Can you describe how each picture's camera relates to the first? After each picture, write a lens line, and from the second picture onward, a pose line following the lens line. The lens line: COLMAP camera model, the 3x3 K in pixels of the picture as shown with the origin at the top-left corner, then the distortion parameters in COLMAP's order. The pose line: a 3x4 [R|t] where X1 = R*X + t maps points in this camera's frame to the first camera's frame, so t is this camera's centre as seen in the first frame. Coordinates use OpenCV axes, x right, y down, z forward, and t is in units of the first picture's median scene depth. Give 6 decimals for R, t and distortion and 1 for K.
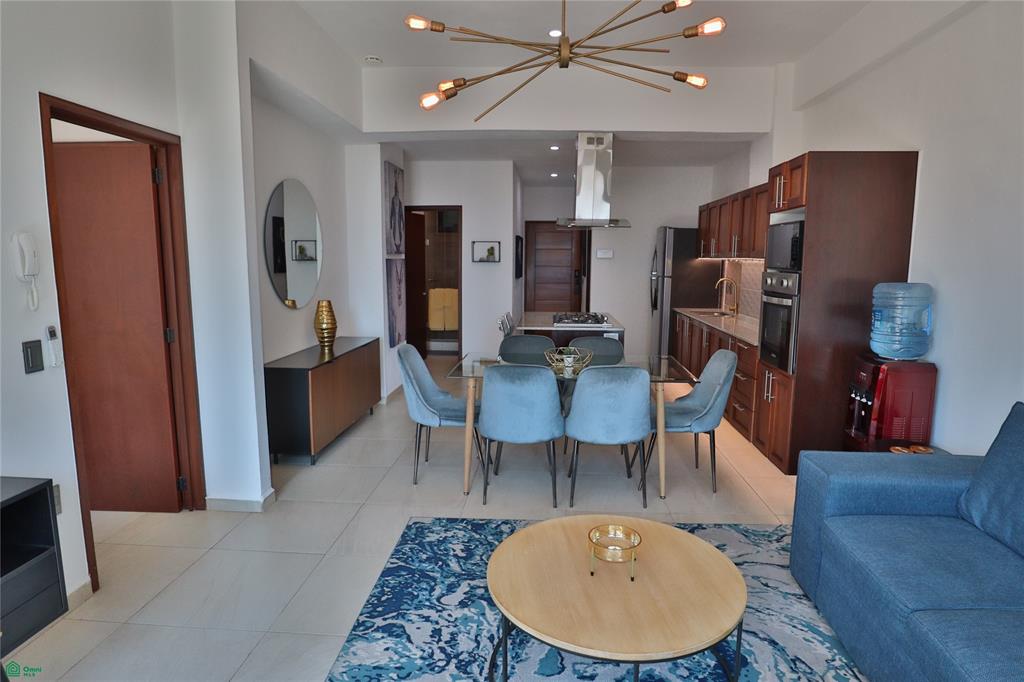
lens RADIAL K [[576.0, 0, 519.5], [0, 576.0, 339.7], [0, 0, 1]] dist [-0.044822, 0.010149]
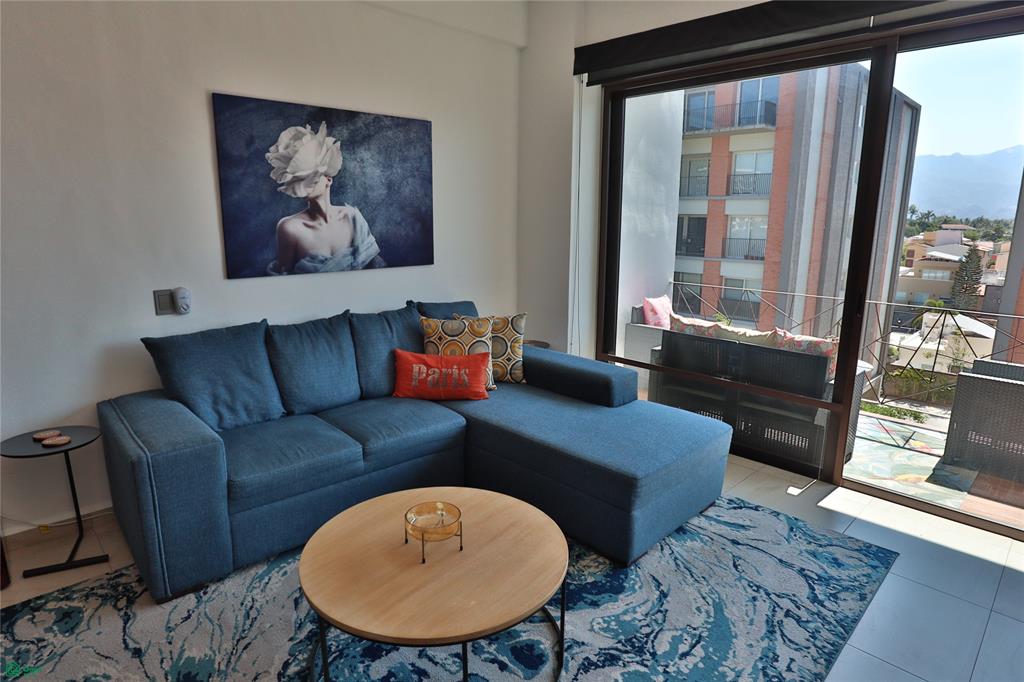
lens RADIAL K [[576.0, 0, 515.6], [0, 576.0, 336.2], [0, 0, 1]] dist [-0.044822, 0.010149]
pose [[-0.737861, -0.151875, 0.657644, -0.356539], [0.081388, 0.947225, 0.310065, -0.153334], [-0.670028, 0.282309, -0.686560, 1.022584]]
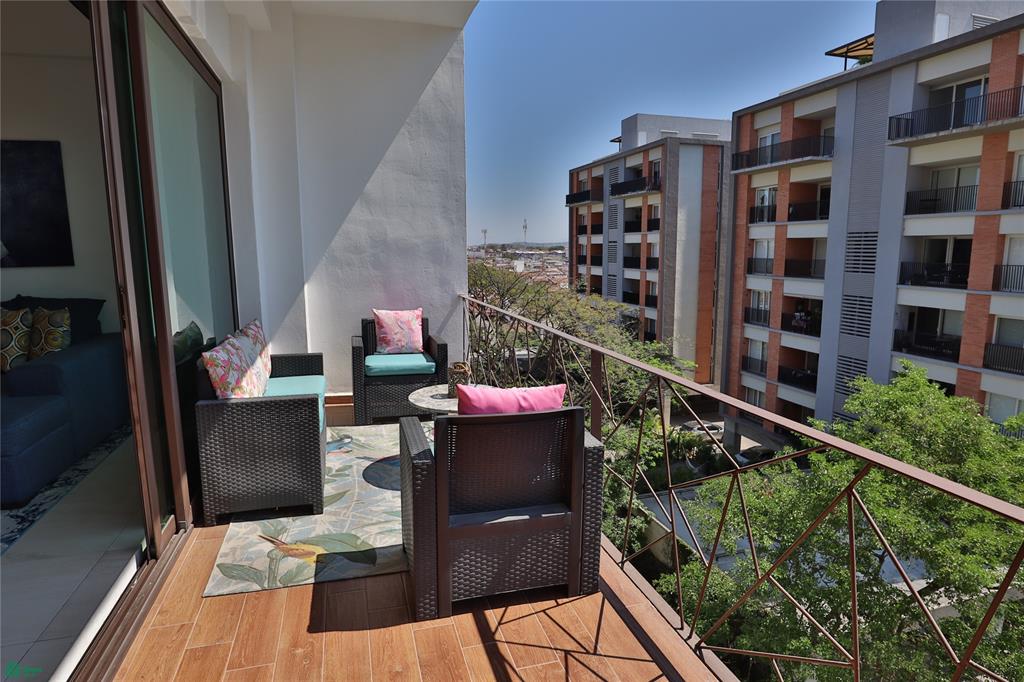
lens RADIAL K [[576.0, 0, 511.7], [0, 576.0, 335.9], [0, 0, 1]] dist [-0.044822, 0.010149]
pose [[-0.338680, -0.144371, 0.929760, -1.131328], [0.142354, 0.968921, 0.202306, 0.139019], [-0.930071, 0.200872, -0.307602, -0.435441]]
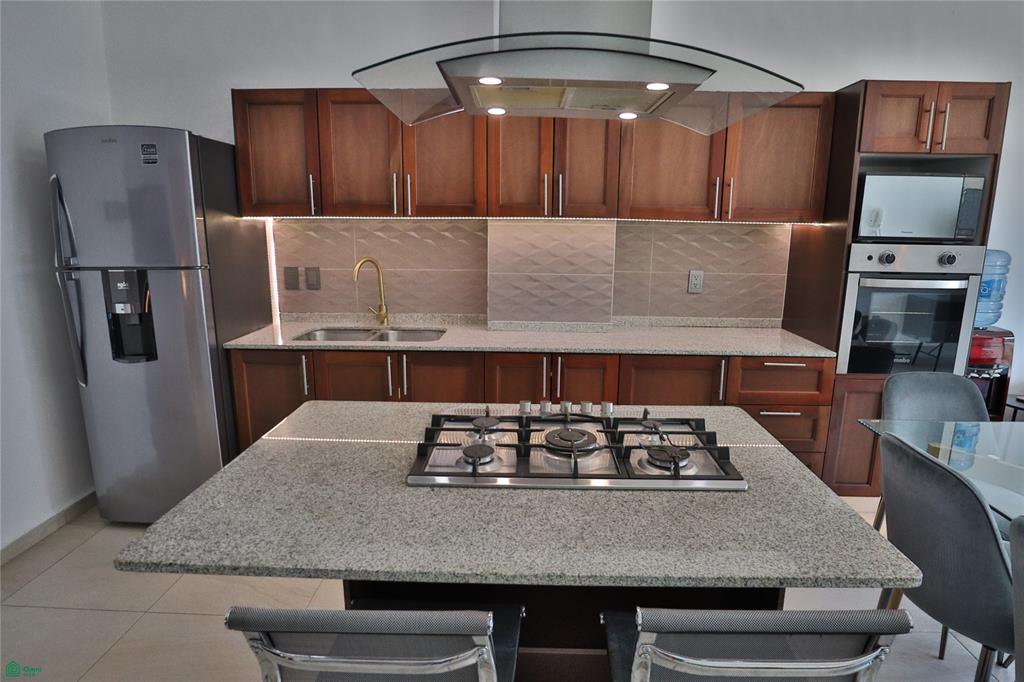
lens RADIAL K [[576.0, 0, 513.1], [0, 576.0, 340.3], [0, 0, 1]] dist [-0.044822, 0.010149]
pose [[-0.035679, -0.211717, 0.976680, -0.289510], [0.134052, 0.967456, 0.214614, -0.272419], [-0.990332, 0.138583, -0.006137, 1.871952]]
